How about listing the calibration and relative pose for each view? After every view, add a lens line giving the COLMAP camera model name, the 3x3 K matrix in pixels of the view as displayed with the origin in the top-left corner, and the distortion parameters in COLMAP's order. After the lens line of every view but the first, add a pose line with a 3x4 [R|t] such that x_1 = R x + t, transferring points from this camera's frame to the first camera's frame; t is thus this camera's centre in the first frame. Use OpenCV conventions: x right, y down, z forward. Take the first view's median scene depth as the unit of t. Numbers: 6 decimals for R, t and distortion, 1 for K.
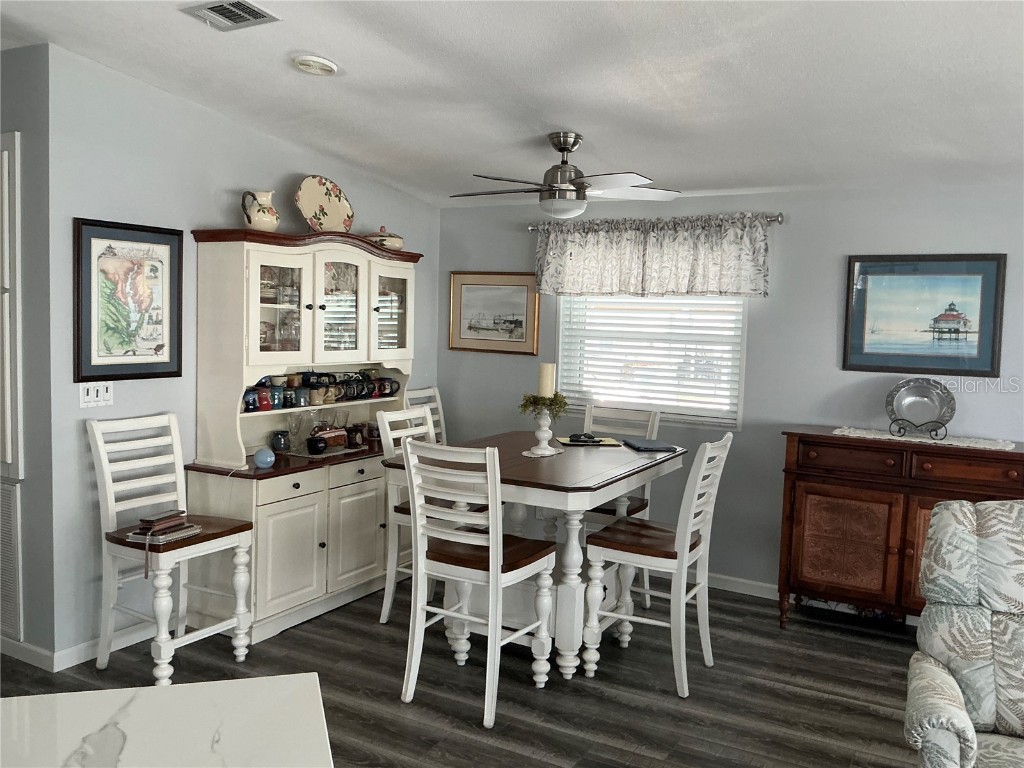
lens RADIAL K [[847.6, 0, 510.0], [0, 847.6, 382.1], [0, 0, 1]] dist [0.138847, -0.280602]
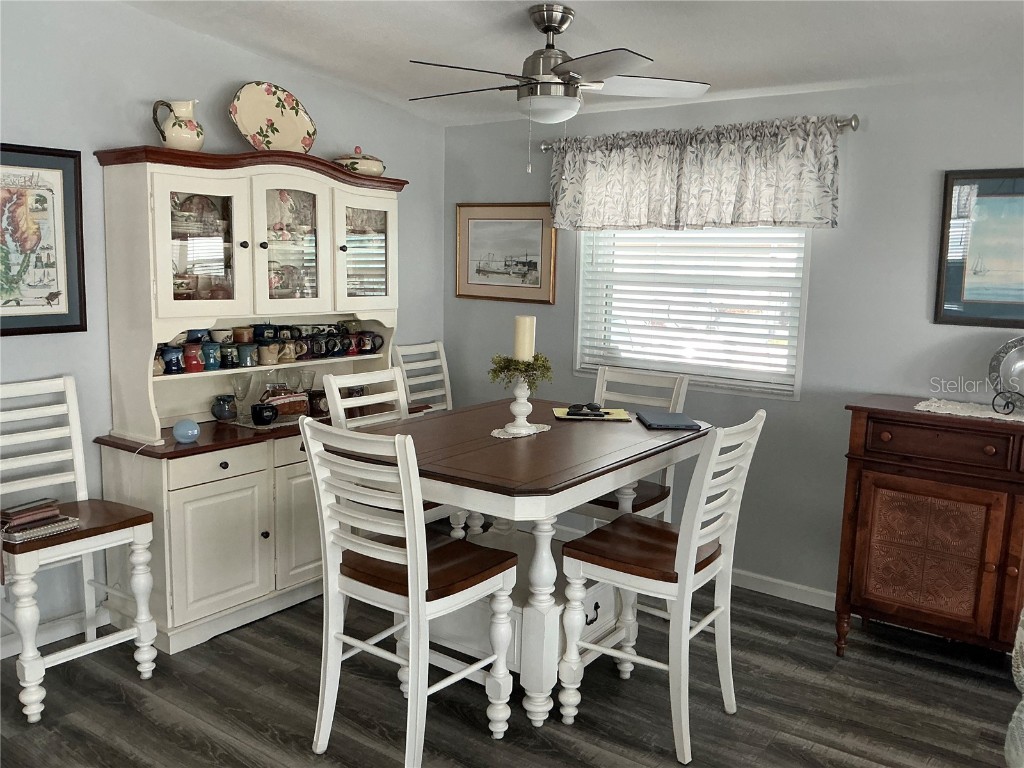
lens RADIAL K [[847.6, 0, 510.0], [0, 847.6, 382.1], [0, 0, 1]] dist [0.138847, -0.280602]
pose [[0.993239, 0.009477, -0.115701, 0.113955], [-0.002102, 0.997967, 0.063695, -0.010804], [0.116070, -0.063021, 0.991240, 0.219502]]
